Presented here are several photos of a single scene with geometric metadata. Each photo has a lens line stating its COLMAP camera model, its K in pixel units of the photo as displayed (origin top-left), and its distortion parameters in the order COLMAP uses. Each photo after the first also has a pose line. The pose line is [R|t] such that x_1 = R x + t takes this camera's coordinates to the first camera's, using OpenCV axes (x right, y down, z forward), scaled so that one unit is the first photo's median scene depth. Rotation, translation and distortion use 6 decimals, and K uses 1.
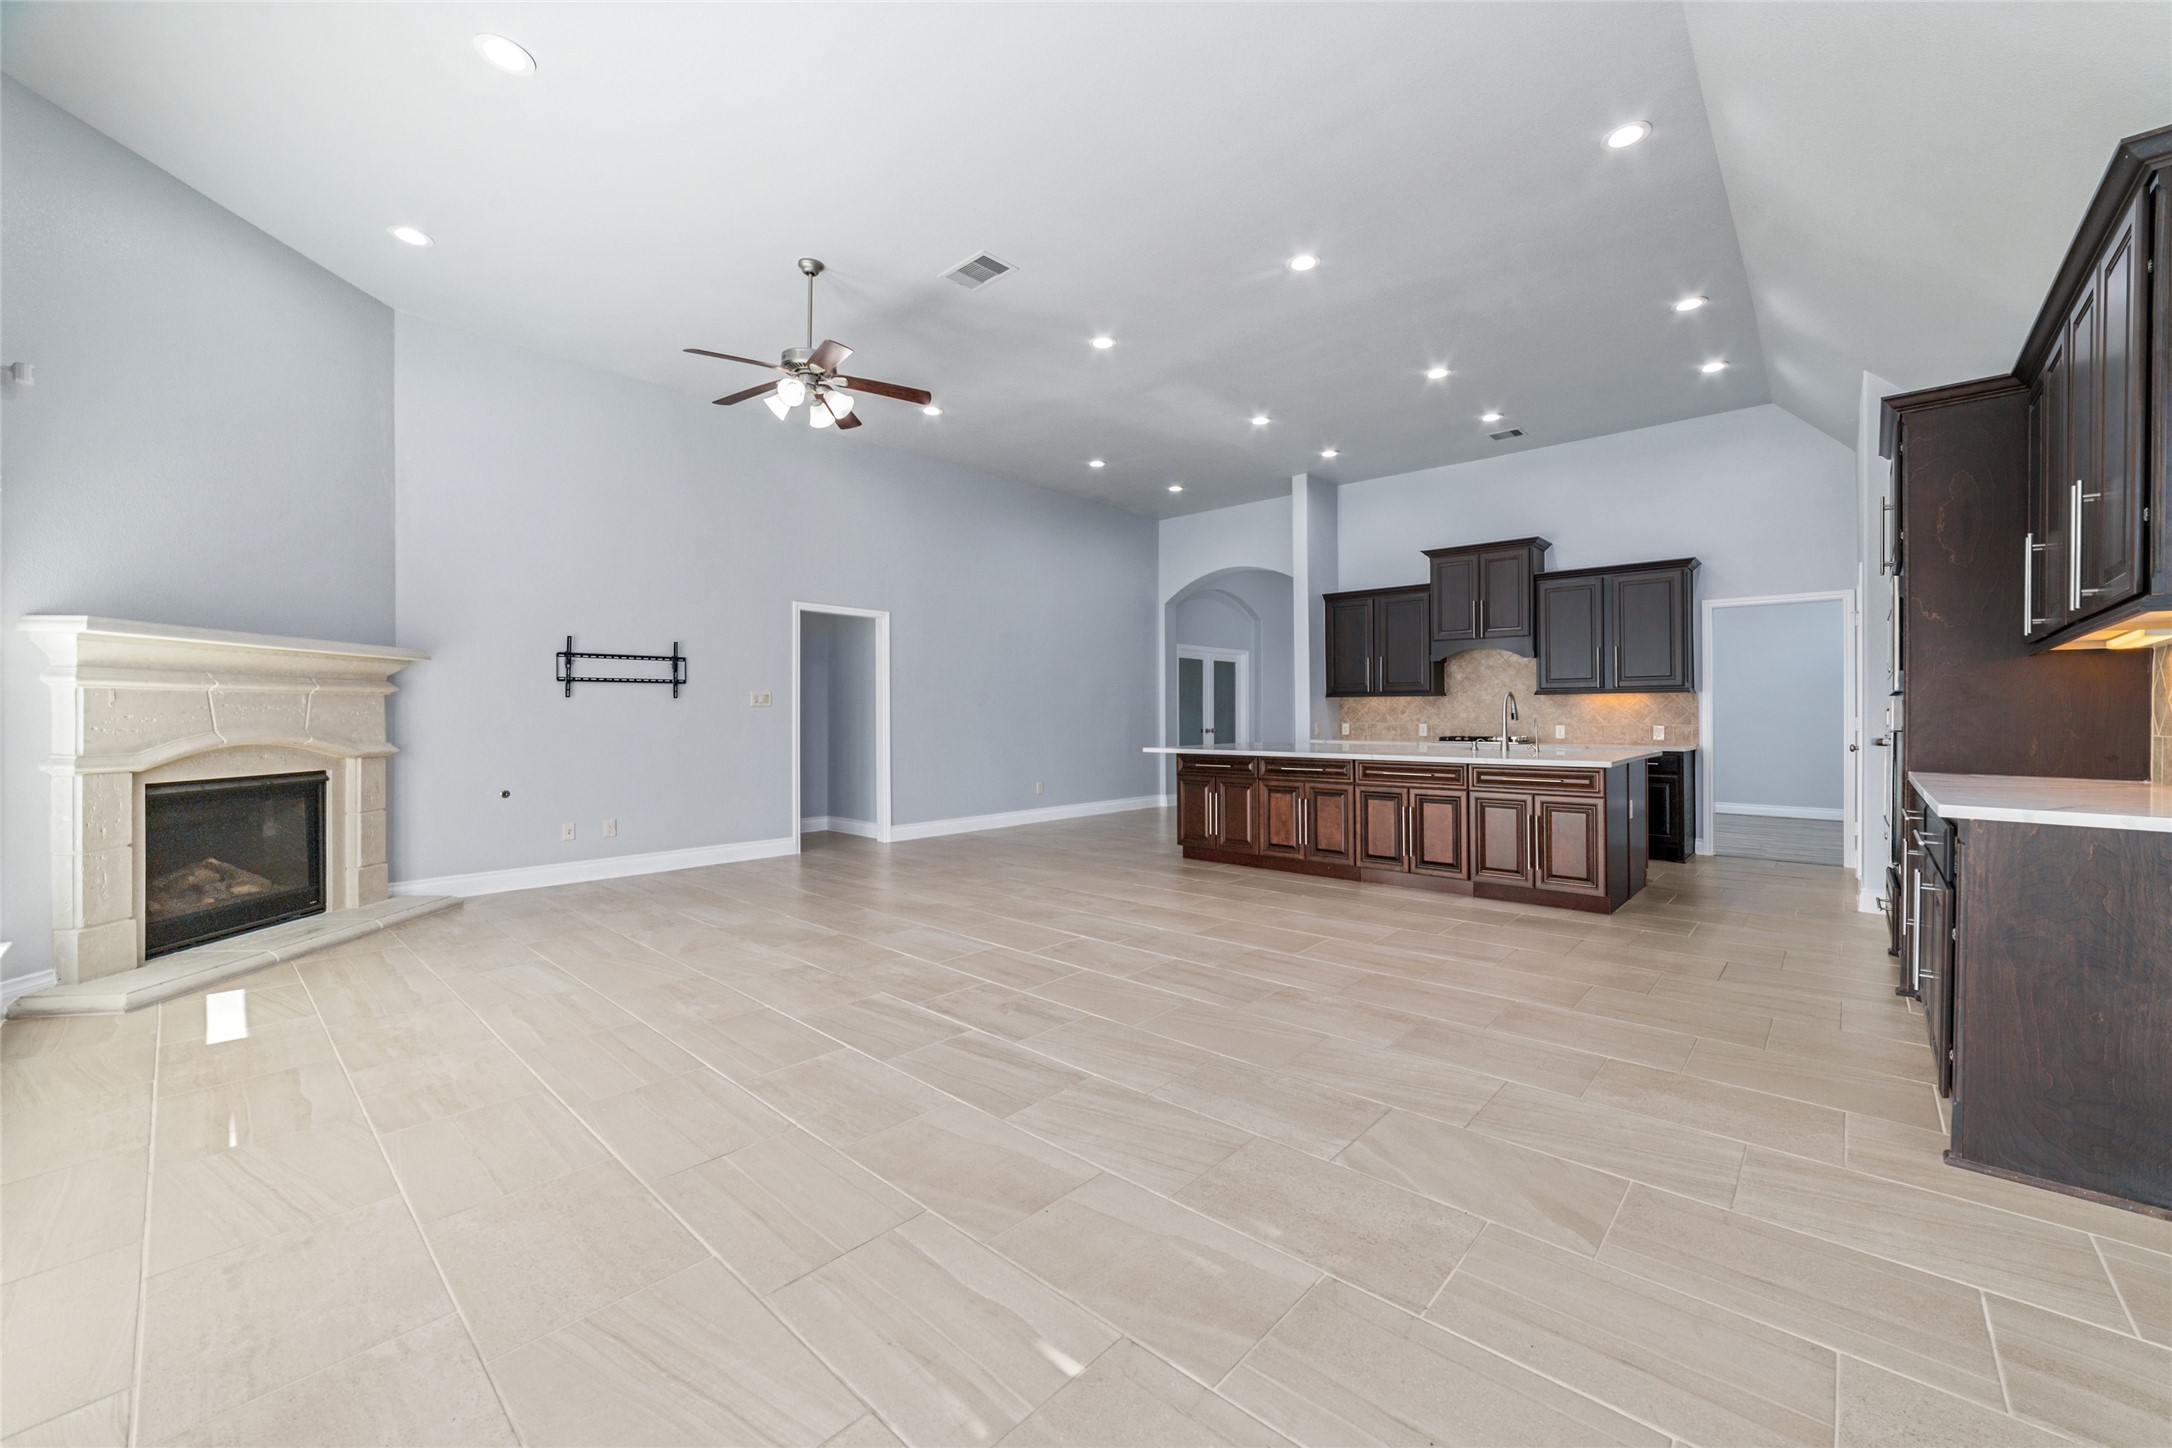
lens RADIAL K [[833.5, 0, 1110.5], [0, 833.5, 709.2], [0, 0, 1]] dist [-0.021631, 0.007174]
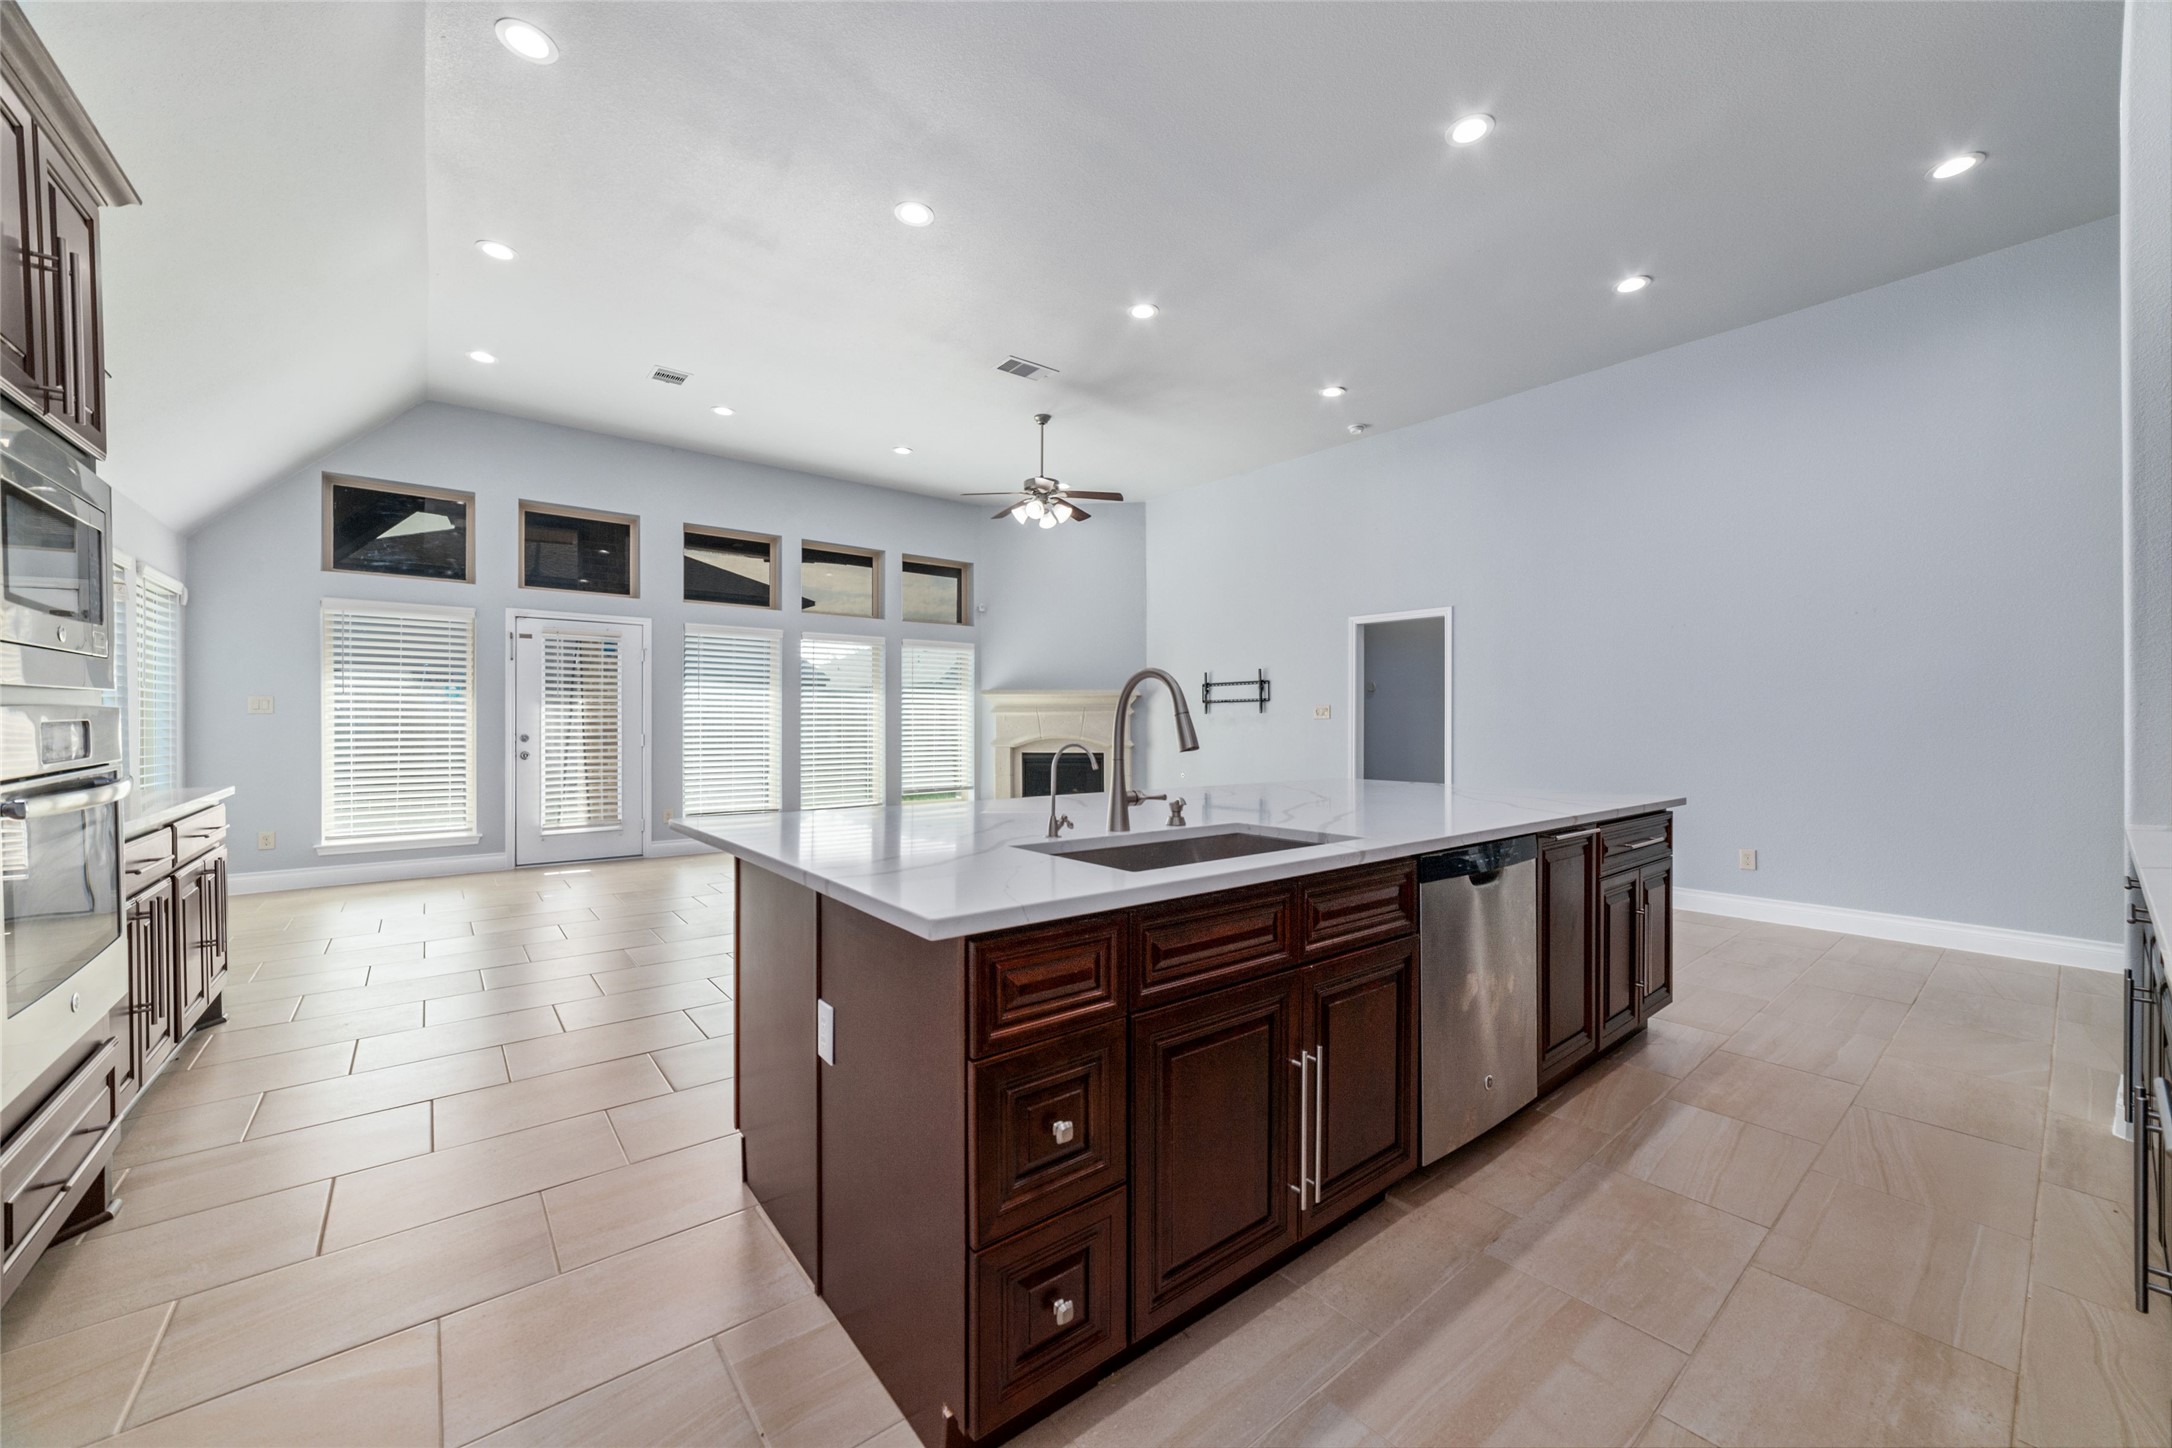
lens RADIAL K [[833.5, 0, 1103.8], [0, 833.5, 722.8], [0, 0, 1]] dist [-0.021631, 0.007174]
pose [[-0.157123, 0.000174, -0.987579, 0.834636], [0.005206, 0.999986, -0.000652, 0.001512], [0.987565, -0.005244, -0.157122, 1.039313]]
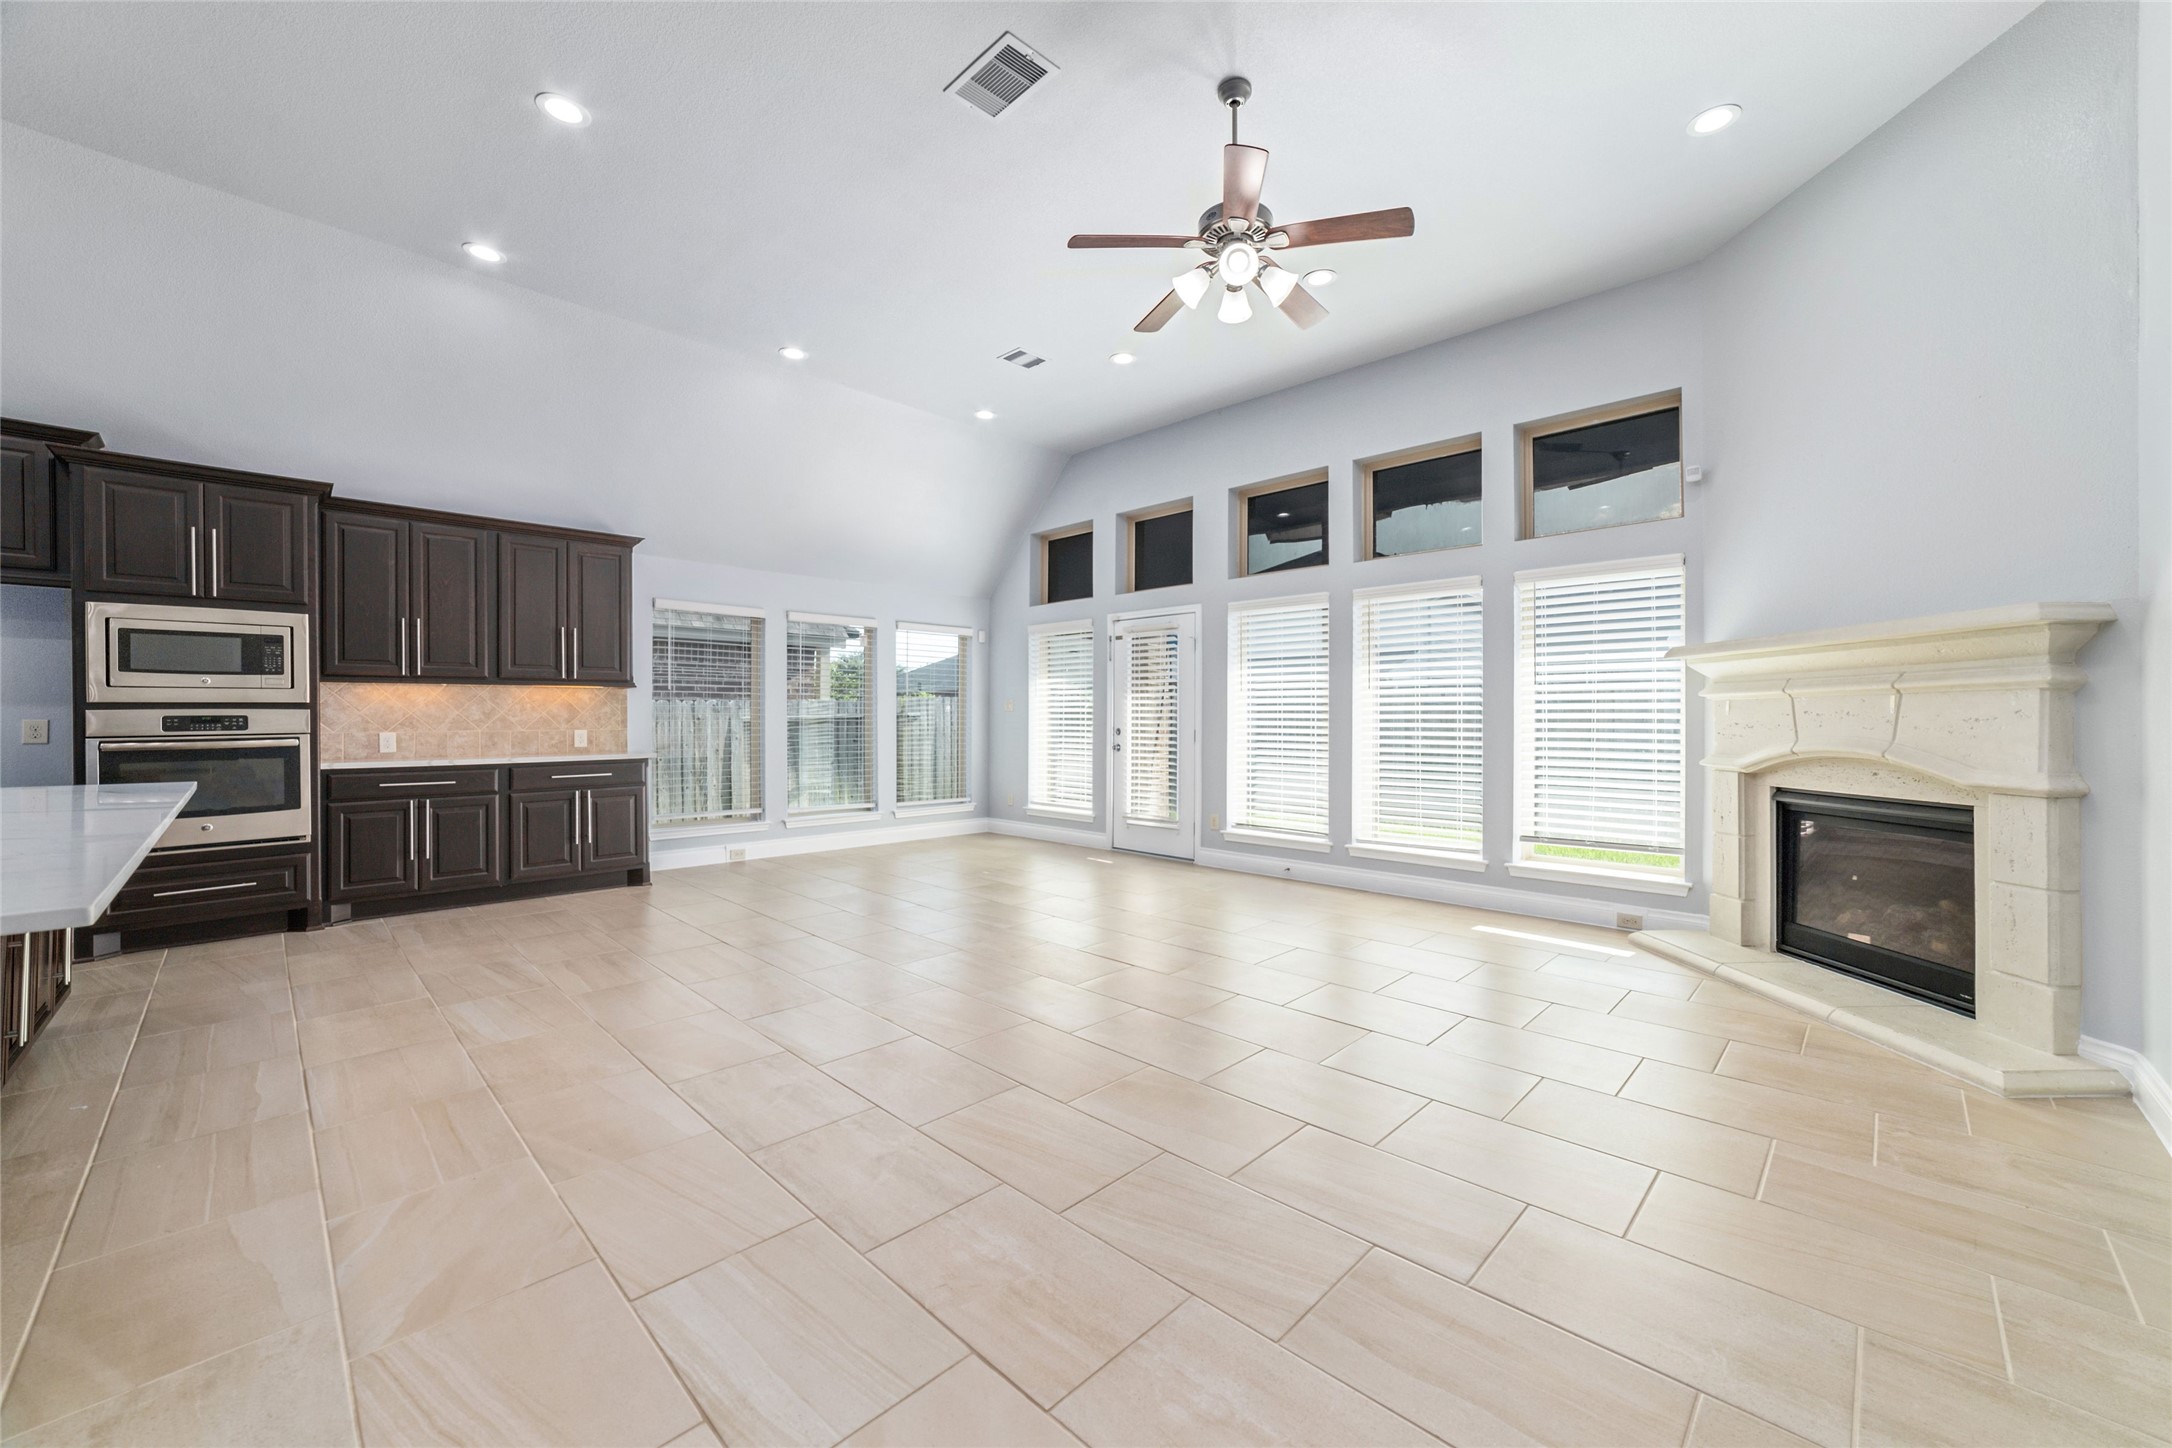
lens RADIAL K [[833.5, 0, 1121.0], [0, 833.5, 713.7], [0, 0, 1]] dist [-0.021631, 0.007174]
pose [[-0.999257, 0.000309, 0.038549, -0.227076], [-0.000183, 0.999919, -0.012742, 0.006880], [-0.038550, -0.012739, -0.999175, 1.327489]]
